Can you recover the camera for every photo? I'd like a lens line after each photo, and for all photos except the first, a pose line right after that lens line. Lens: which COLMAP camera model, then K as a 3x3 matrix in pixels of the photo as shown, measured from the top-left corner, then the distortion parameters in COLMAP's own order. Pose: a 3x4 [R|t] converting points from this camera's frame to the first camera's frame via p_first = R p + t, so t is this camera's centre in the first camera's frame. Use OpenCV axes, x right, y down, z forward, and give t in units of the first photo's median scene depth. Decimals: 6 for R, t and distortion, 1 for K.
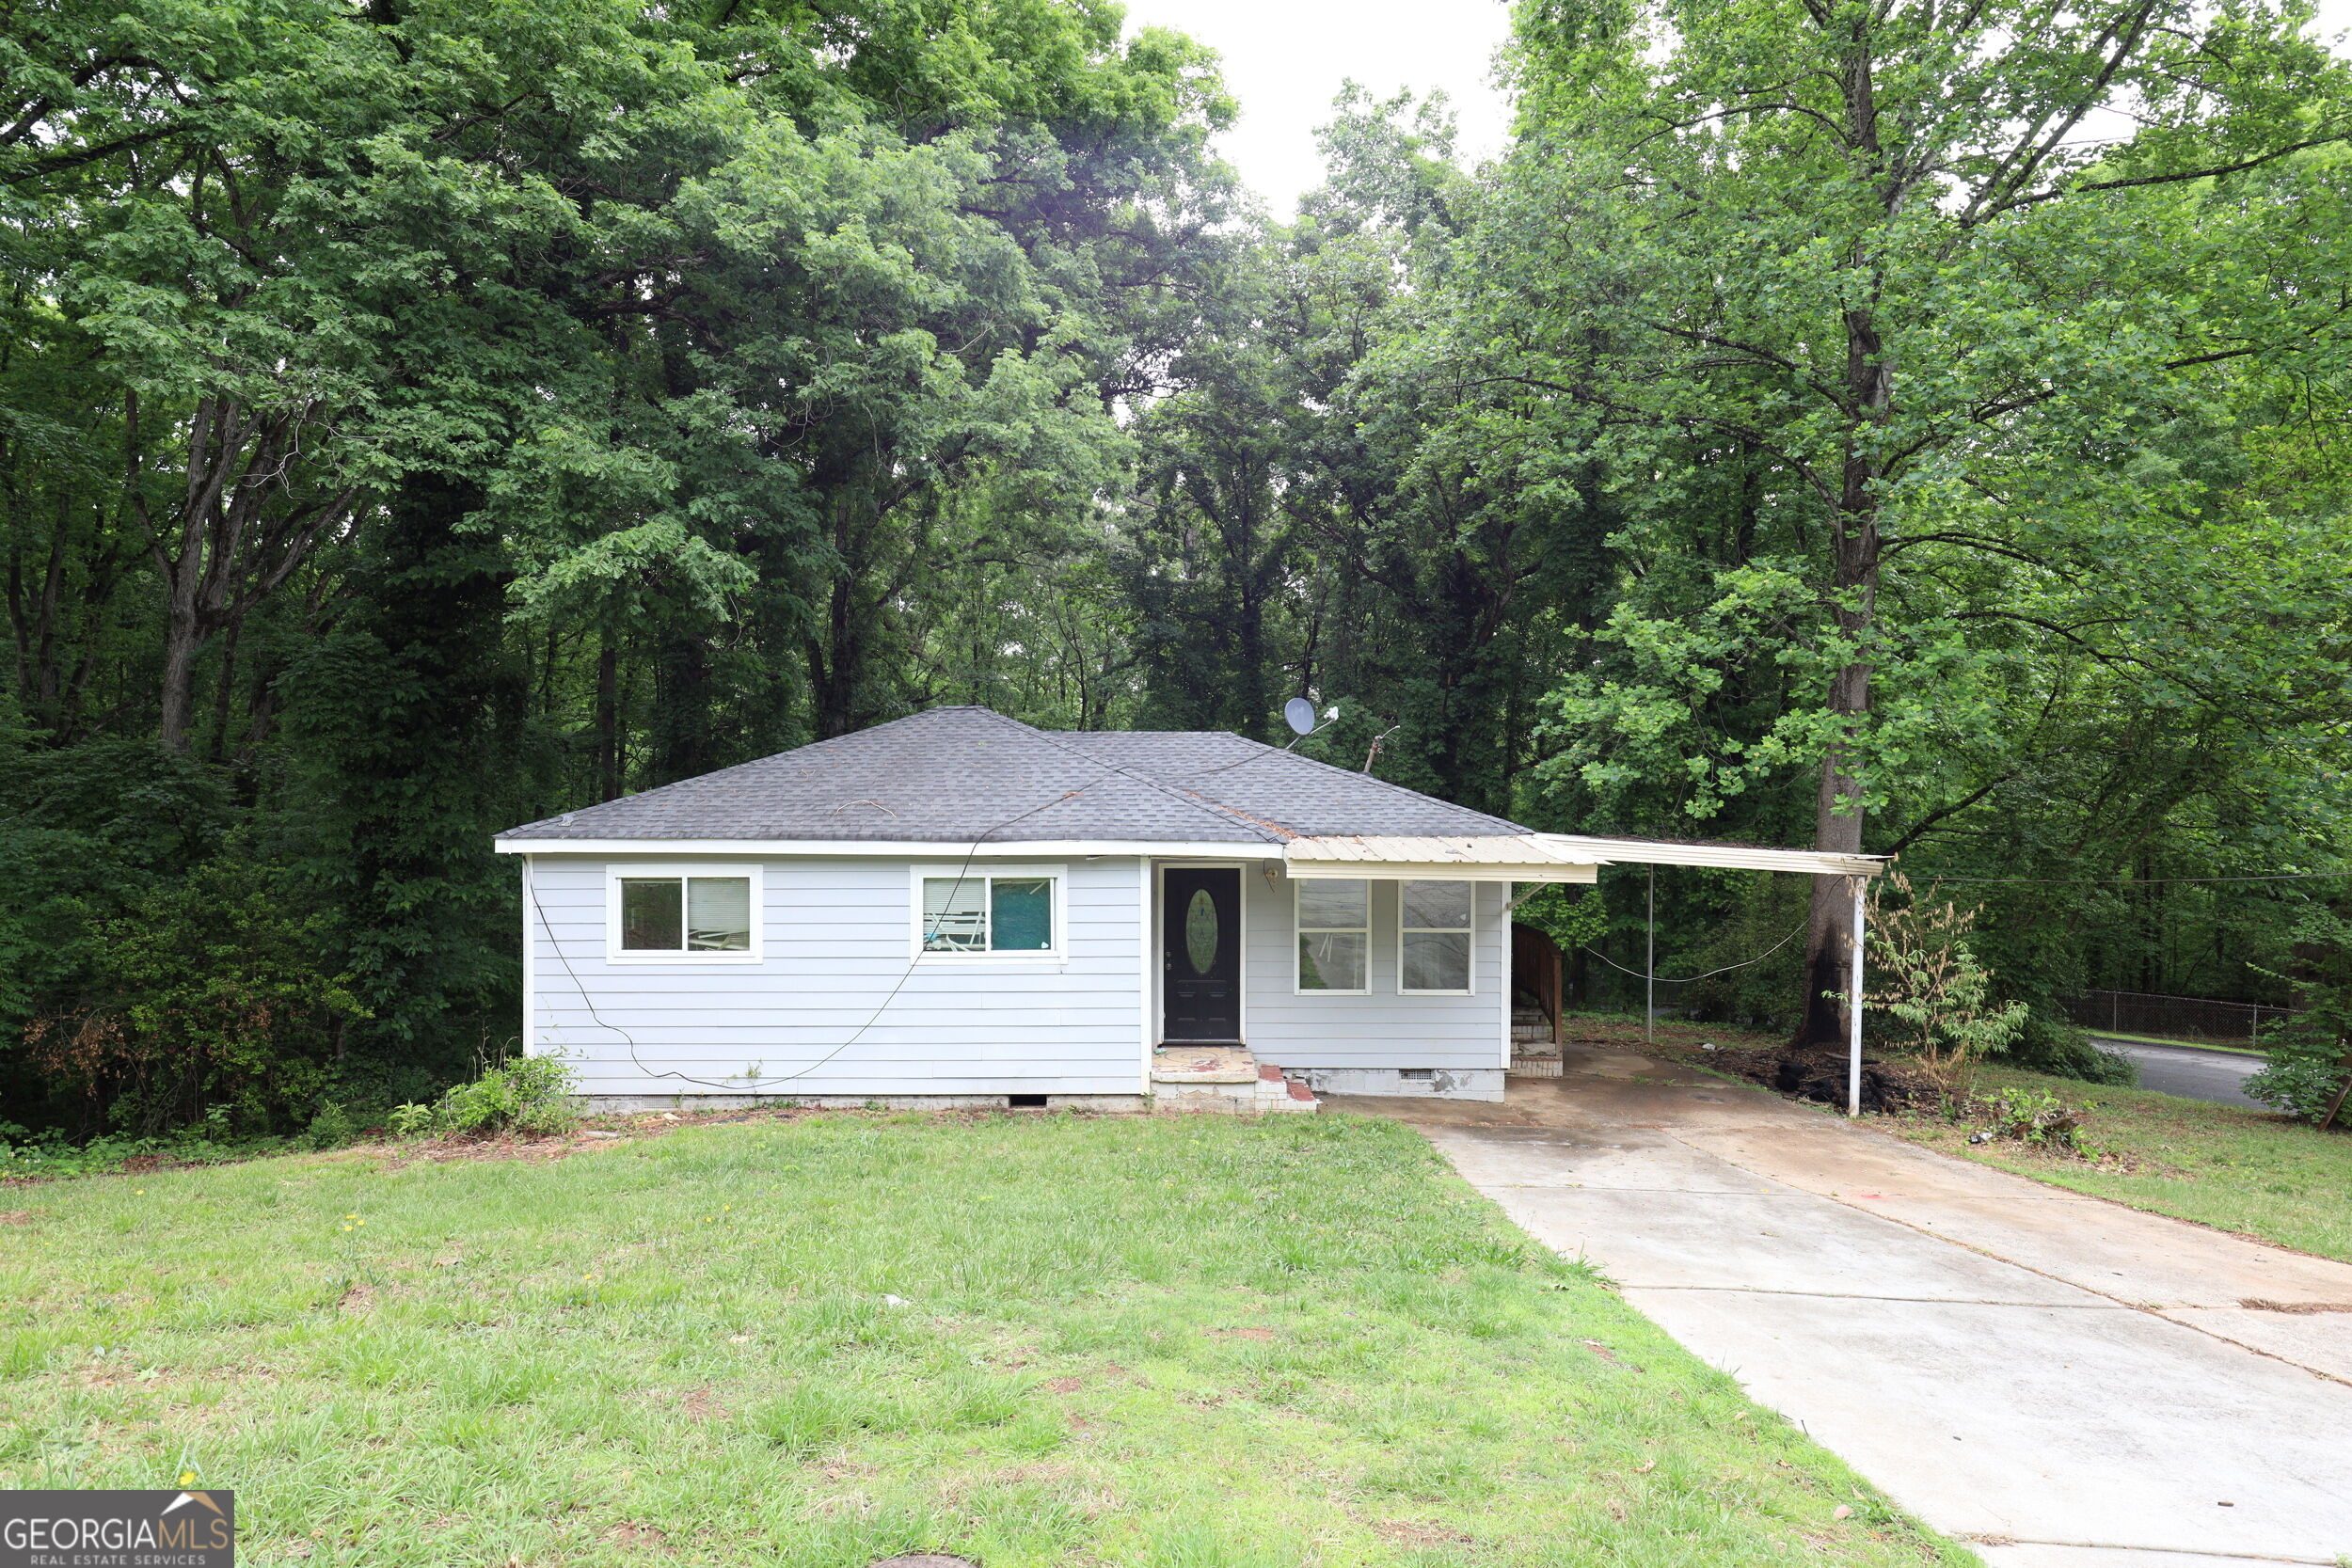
lens RADIAL K [[1153.2, 0, 1176.0], [0, 1153.2, 784.0], [0, 0, 1]] dist [-0.001231, -0.000122]
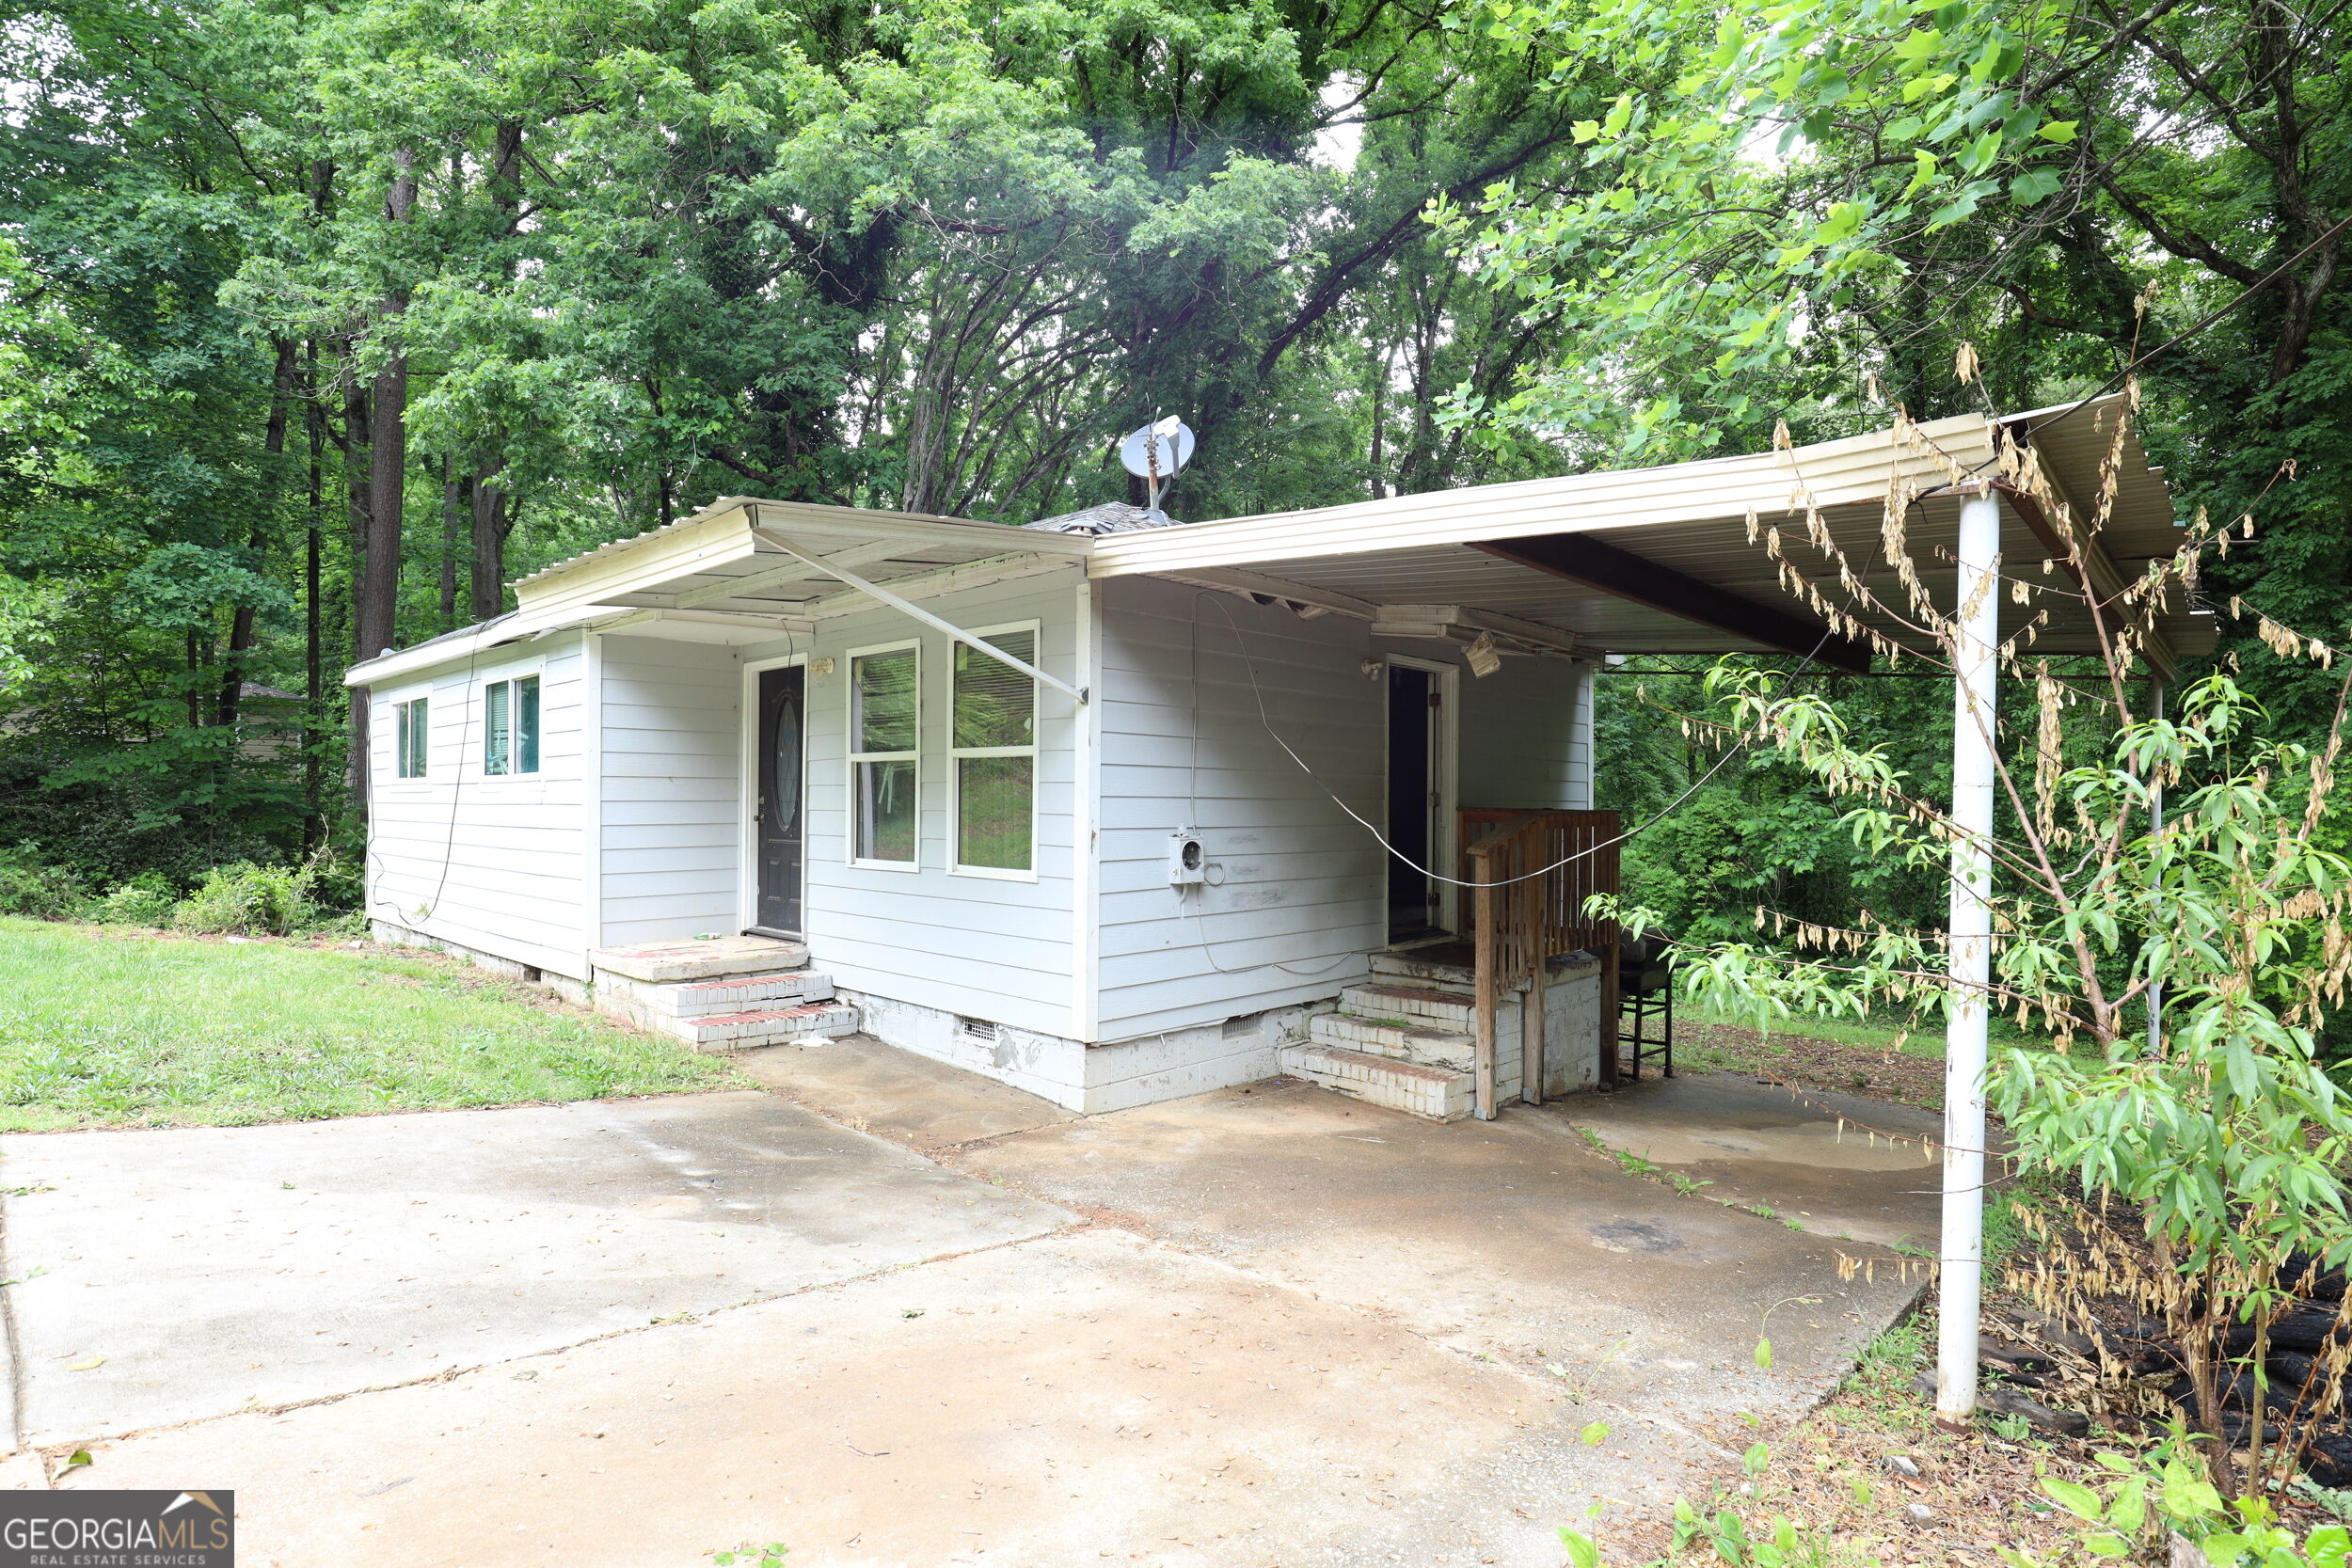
lens RADIAL K [[1153.2, 0, 1176.0], [0, 1153.2, 784.0], [0, 0, 1]] dist [-0.001231, -0.000122]
pose [[0.733283, -0.002298, -0.679919, 0.652831], [-0.003176, 0.999972, -0.006805, 0.148501], [0.679916, 0.007149, 0.733255, 0.698800]]
